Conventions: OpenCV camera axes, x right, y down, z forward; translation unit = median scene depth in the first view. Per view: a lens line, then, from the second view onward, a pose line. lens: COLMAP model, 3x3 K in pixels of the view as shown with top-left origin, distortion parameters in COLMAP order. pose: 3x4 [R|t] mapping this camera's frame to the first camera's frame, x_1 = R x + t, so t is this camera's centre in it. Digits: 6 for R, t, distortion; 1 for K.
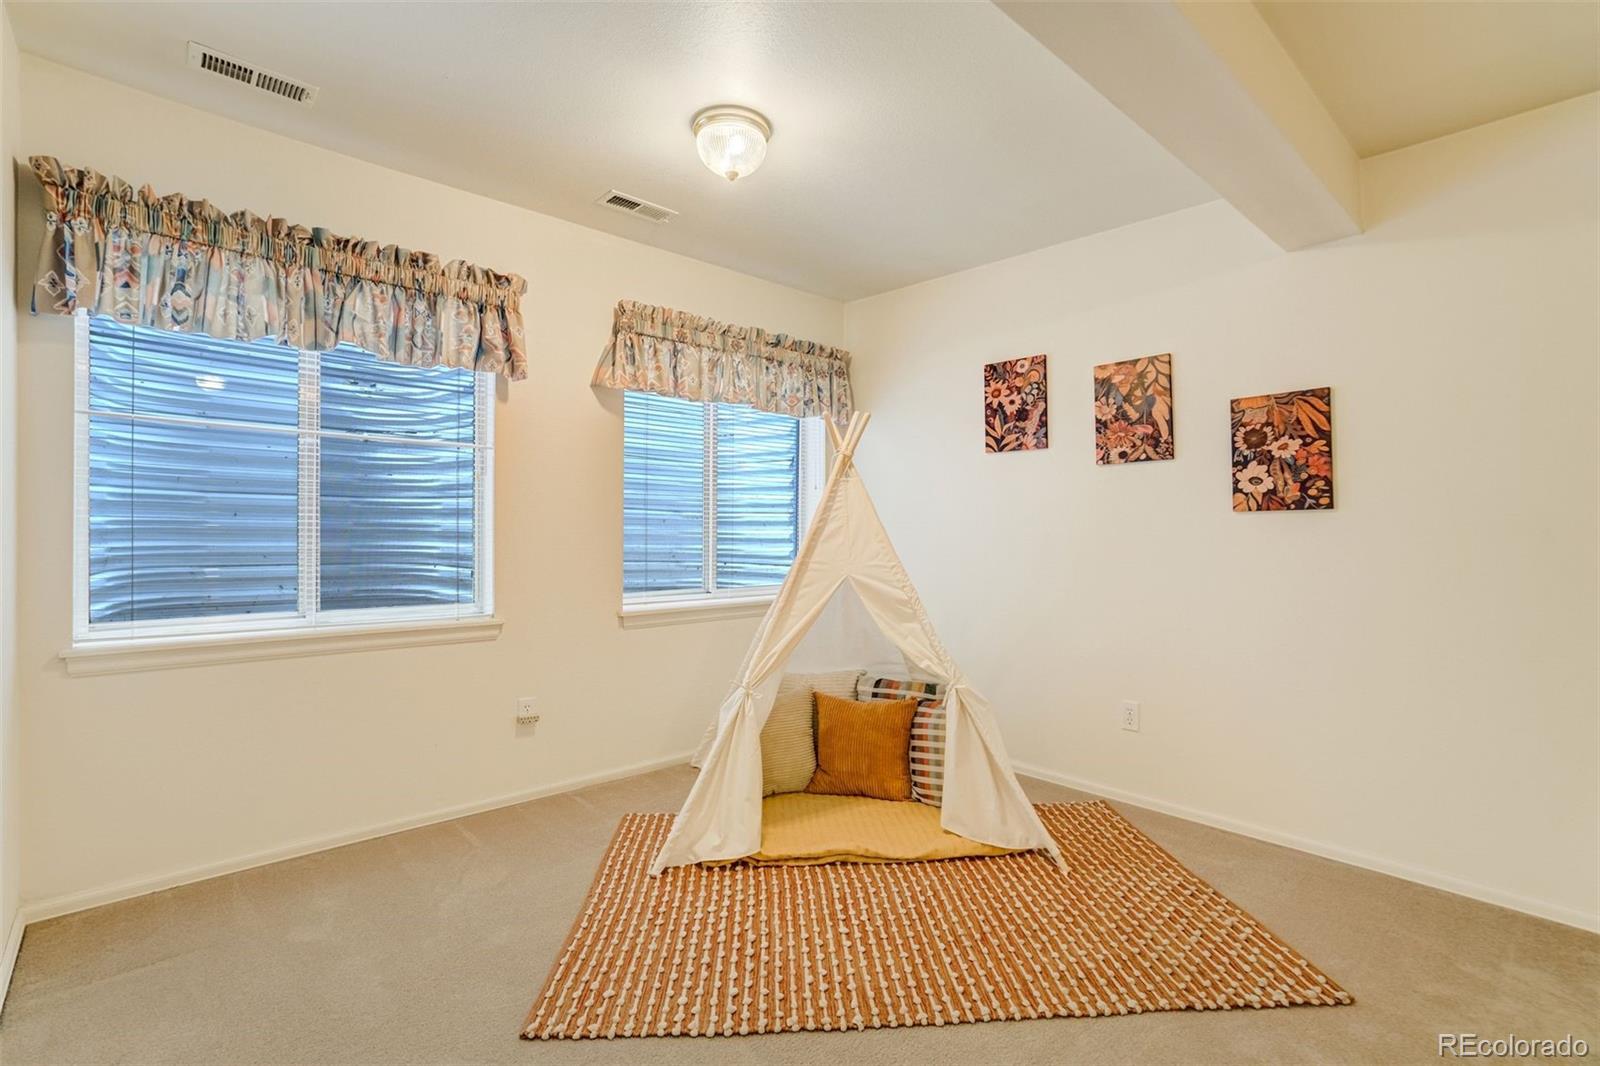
lens RADIAL K [[752.0, 0, 812.9], [0, 752.0, 521.6], [0, 0, 1]] dist [-0.050451, 0.020288]
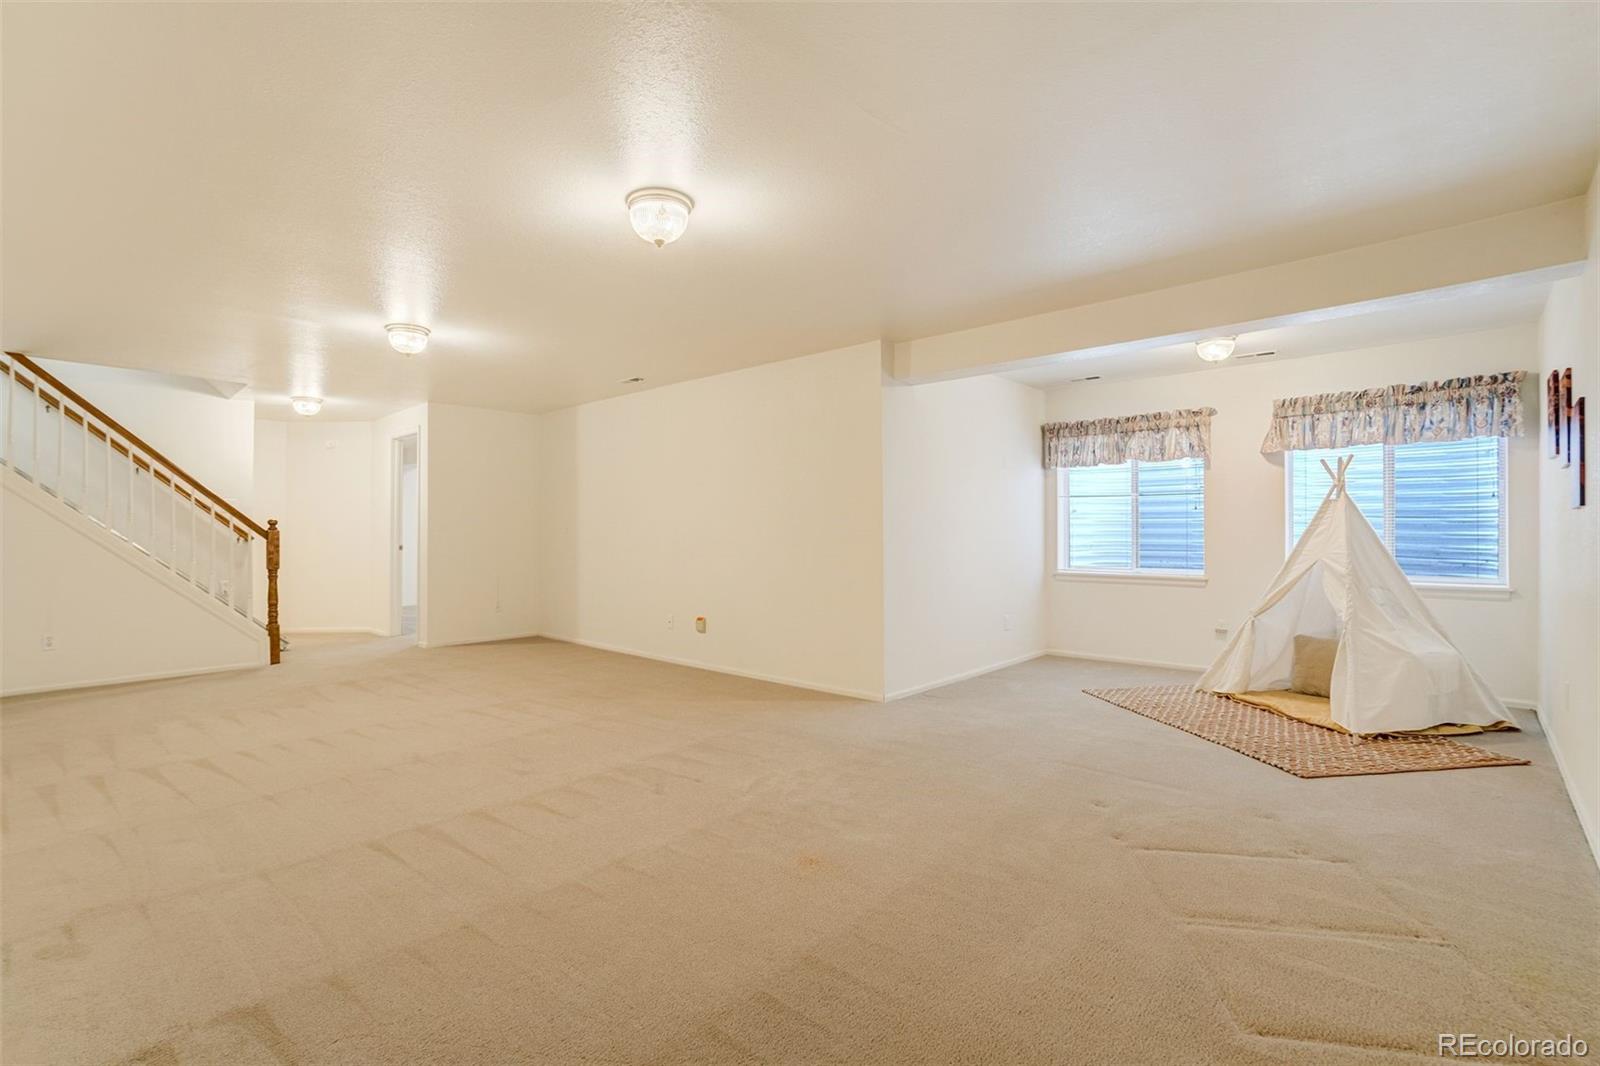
lens RADIAL K [[752.0, 0, 812.9], [0, 752.0, 521.6], [0, 0, 1]] dist [-0.050451, 0.020288]
pose [[0.089407, -0.028203, -0.995596, 1.634109], [0.021859, 0.999414, -0.026348, 0.007508], [0.995755, -0.019407, 0.089971, -0.263526]]
